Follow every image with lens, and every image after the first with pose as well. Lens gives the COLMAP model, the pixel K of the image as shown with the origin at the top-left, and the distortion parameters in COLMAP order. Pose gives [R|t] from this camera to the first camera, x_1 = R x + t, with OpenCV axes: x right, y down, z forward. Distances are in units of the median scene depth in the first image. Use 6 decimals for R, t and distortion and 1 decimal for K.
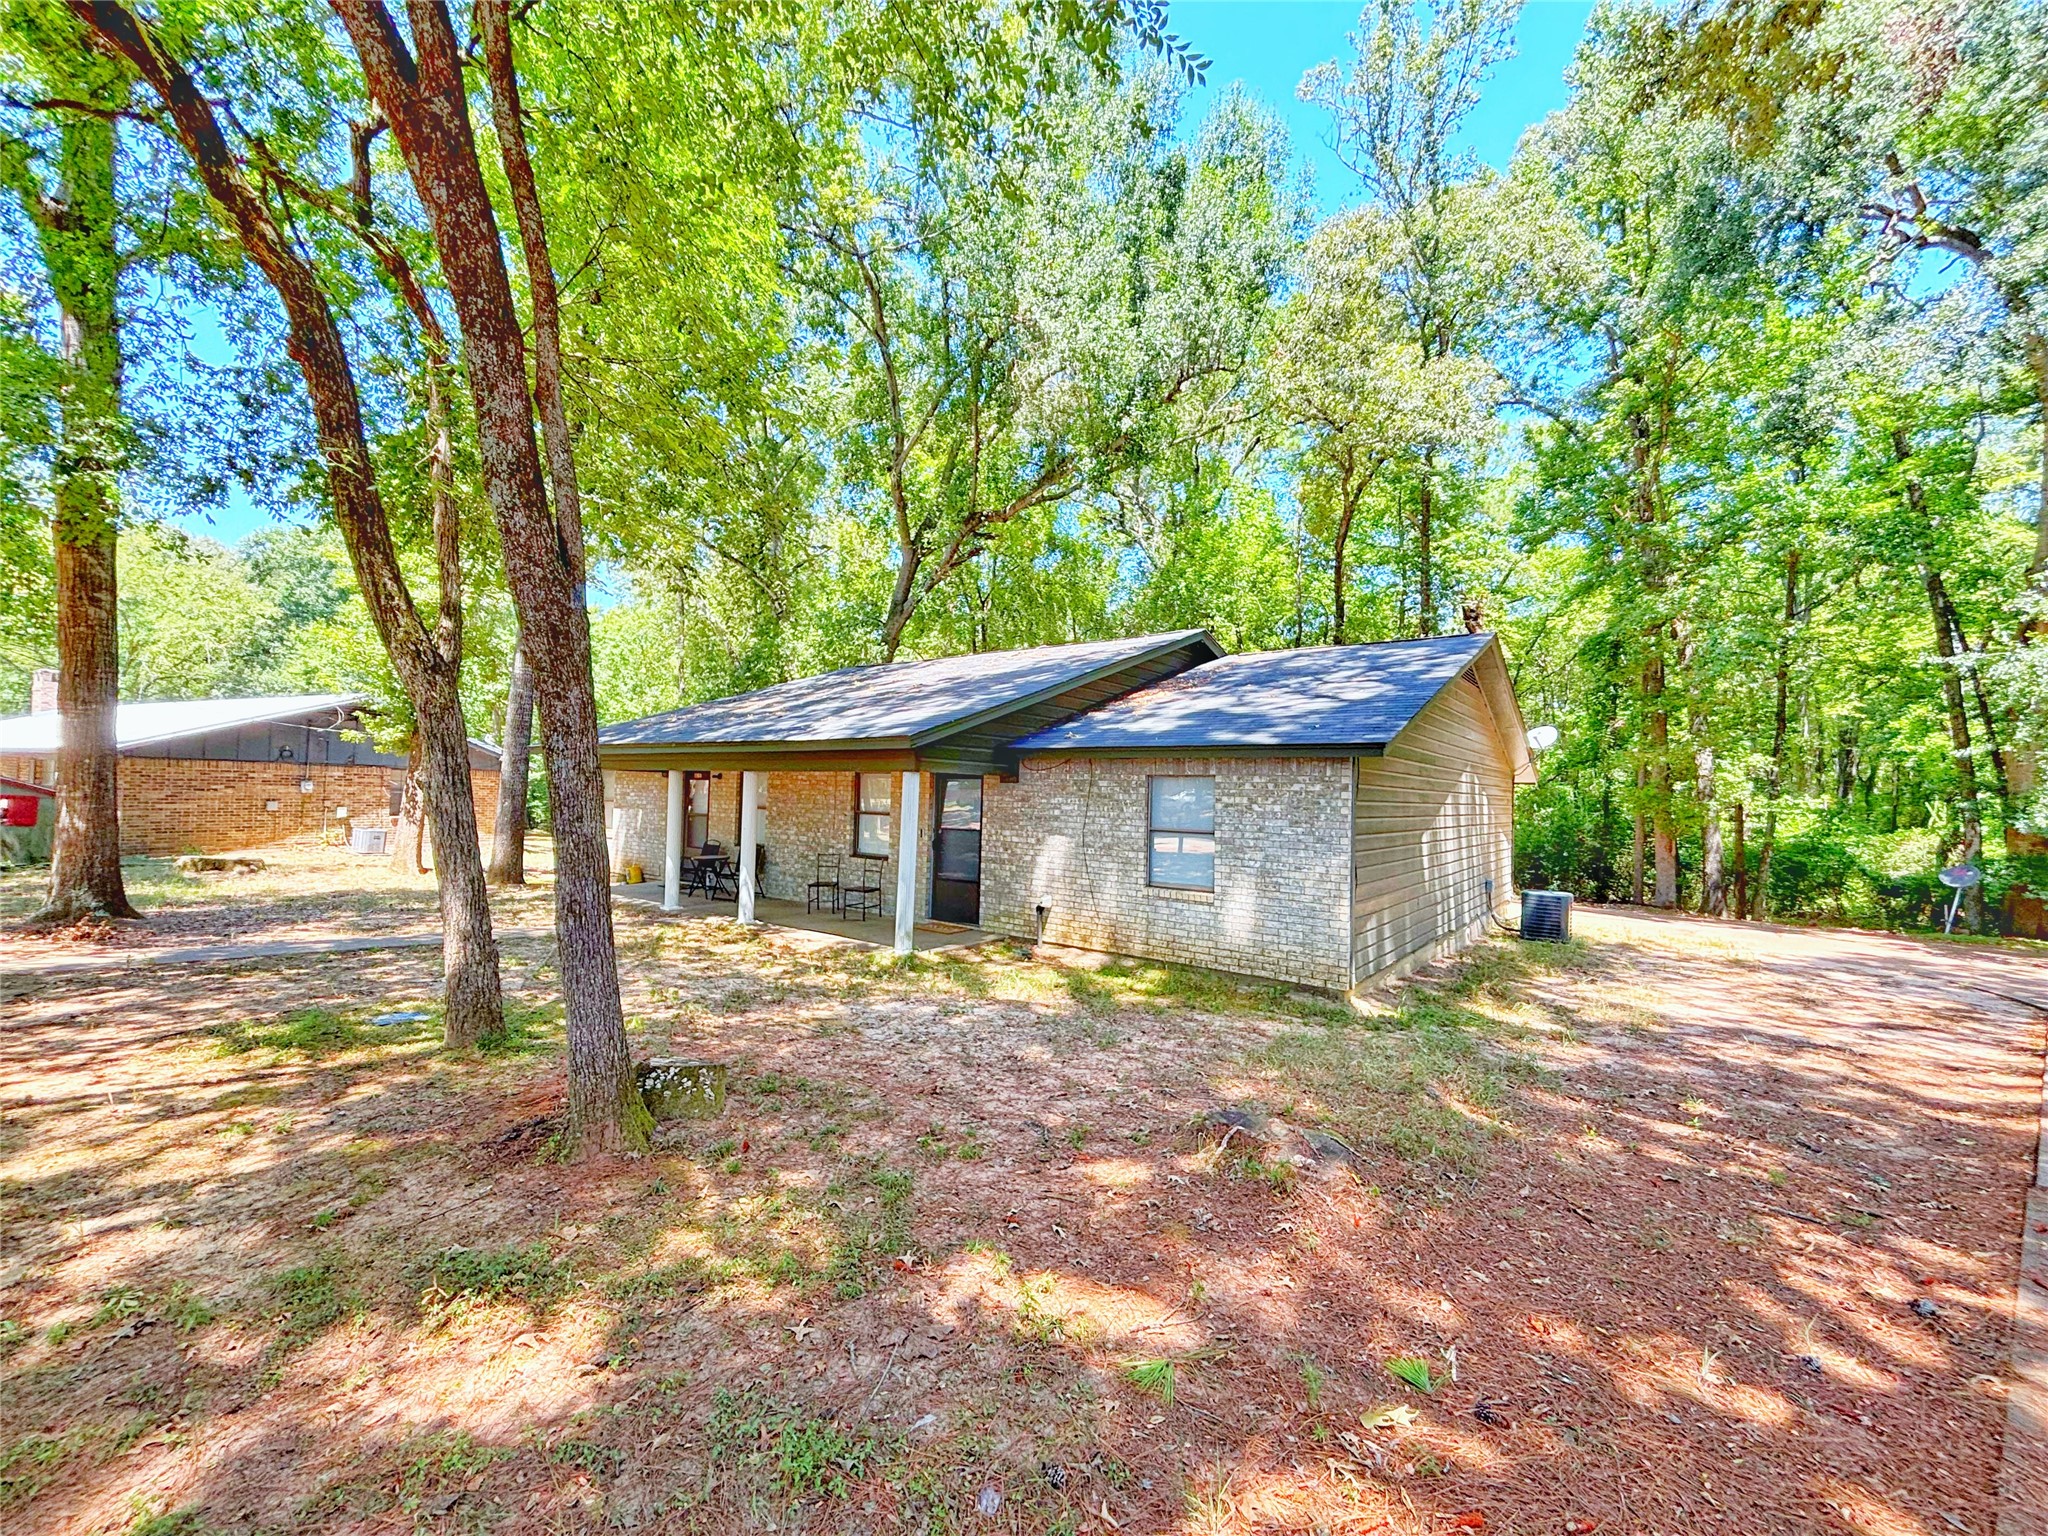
lens RADIAL K [[824.1, 0, 1022.5], [0, 824.1, 766.8], [0, 0, 1]] dist [0.001062, 0.000025]
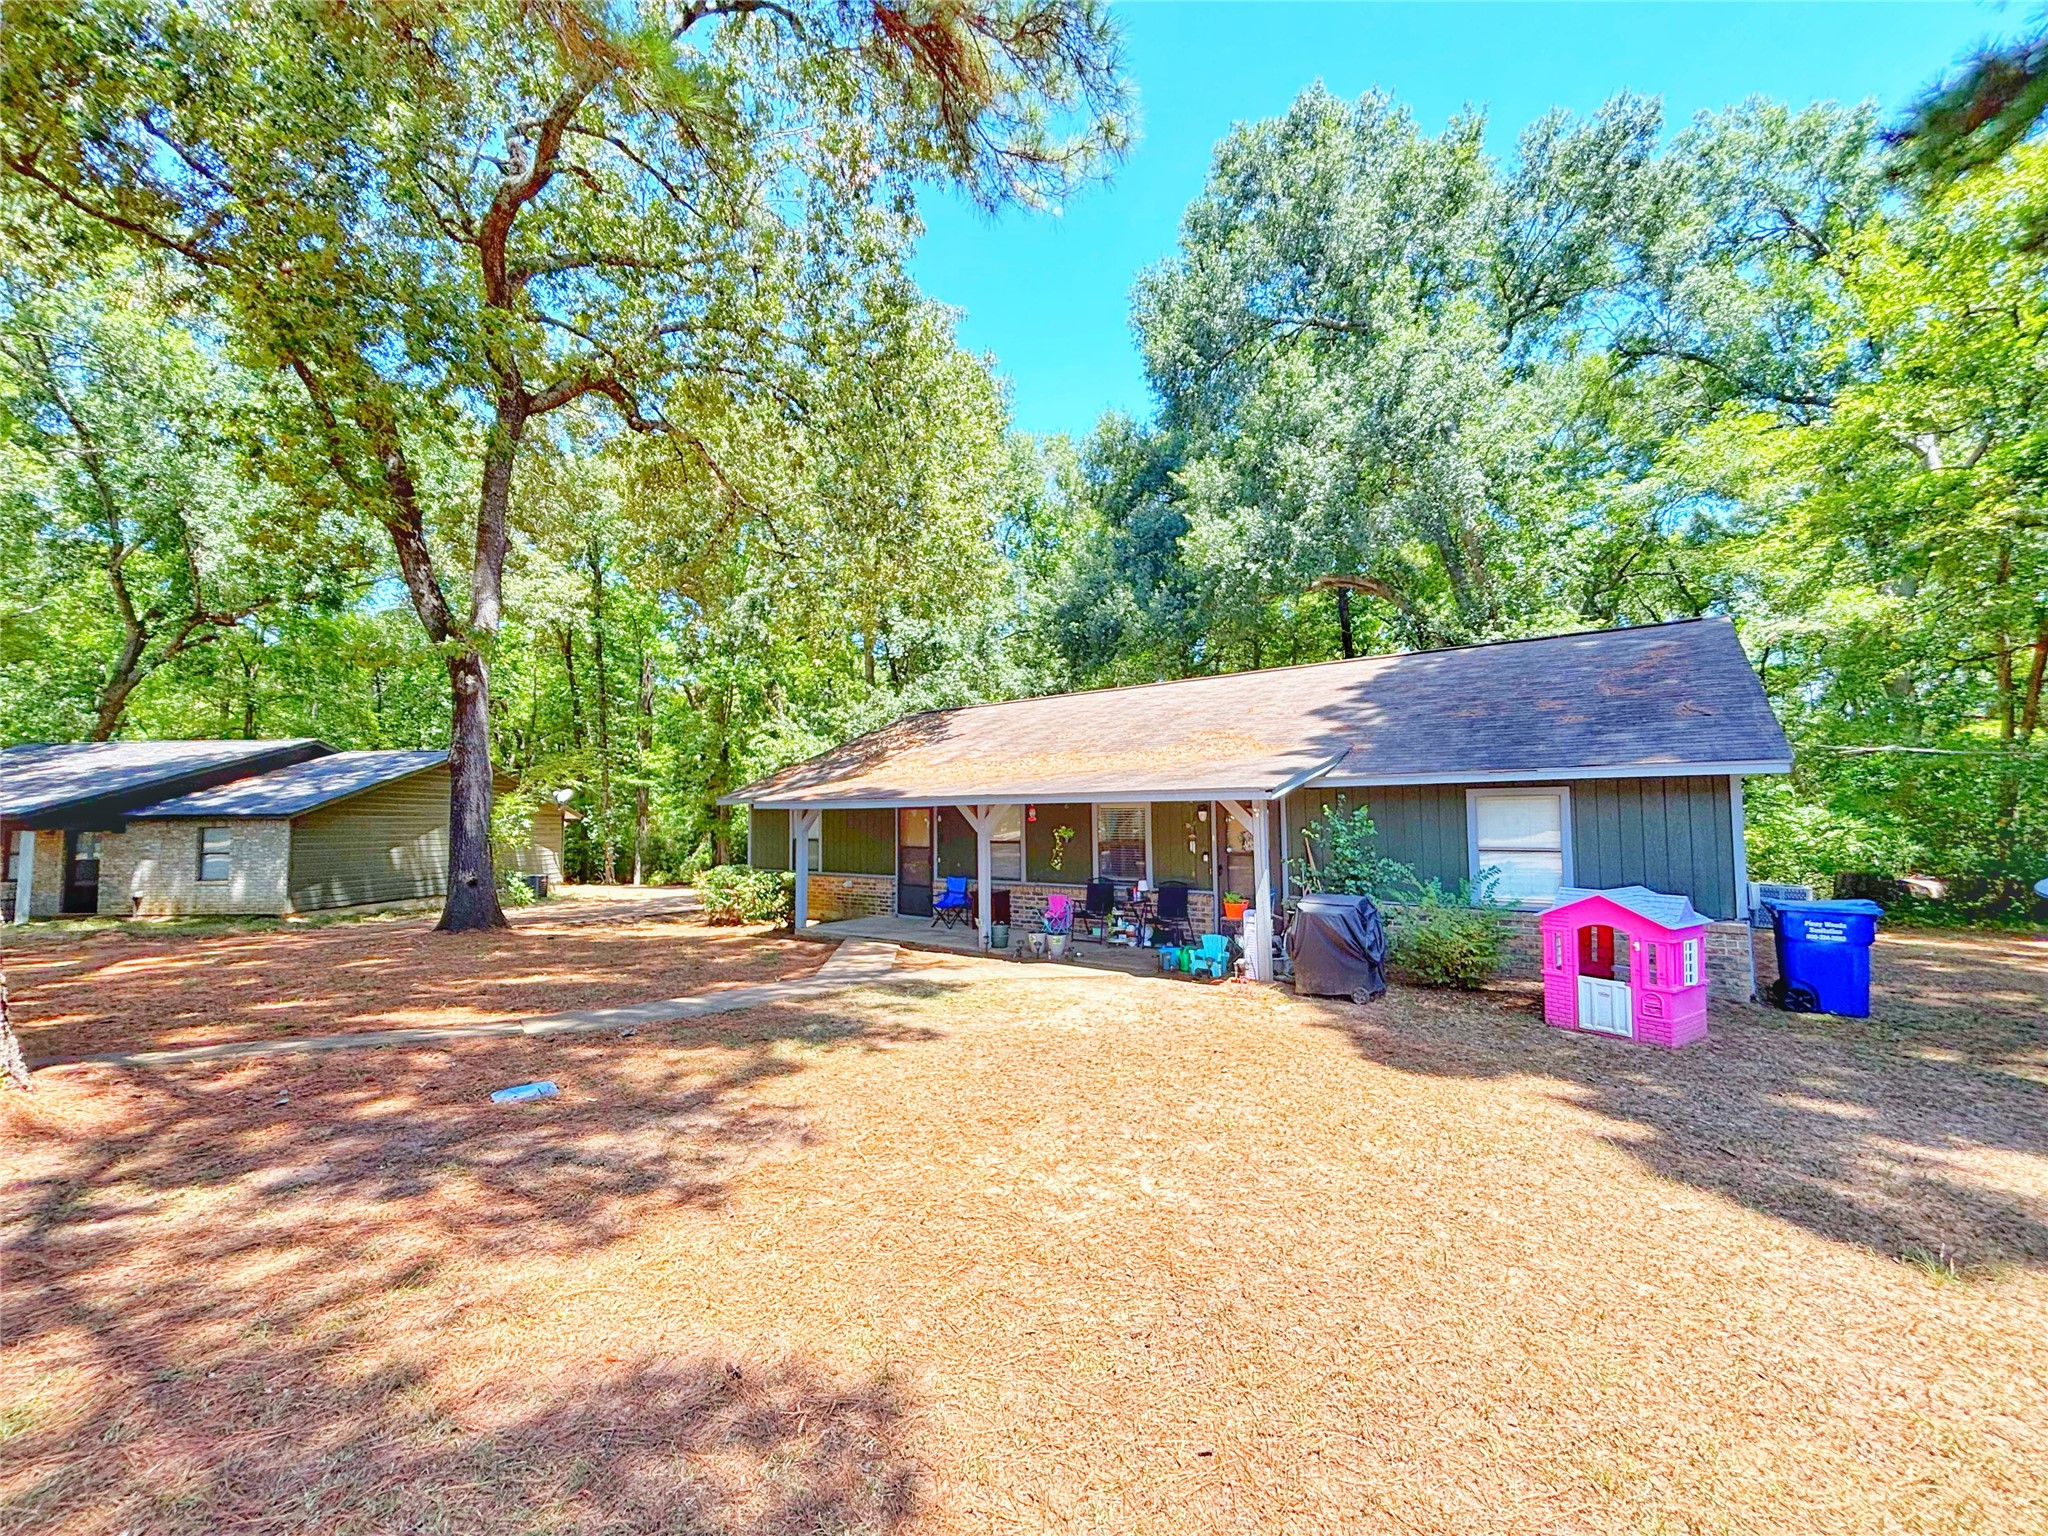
lens RADIAL K [[824.1, 0, 1026.9], [0, 824.1, 758.8], [0, 0, 1]] dist [0.001062, 0.000025]
pose [[0.825101, 0.005161, 0.564961, 0.607757], [0.016062, 0.999340, -0.032587, -0.053733], [-0.564756, 0.035962, 0.824474, -1.664103]]
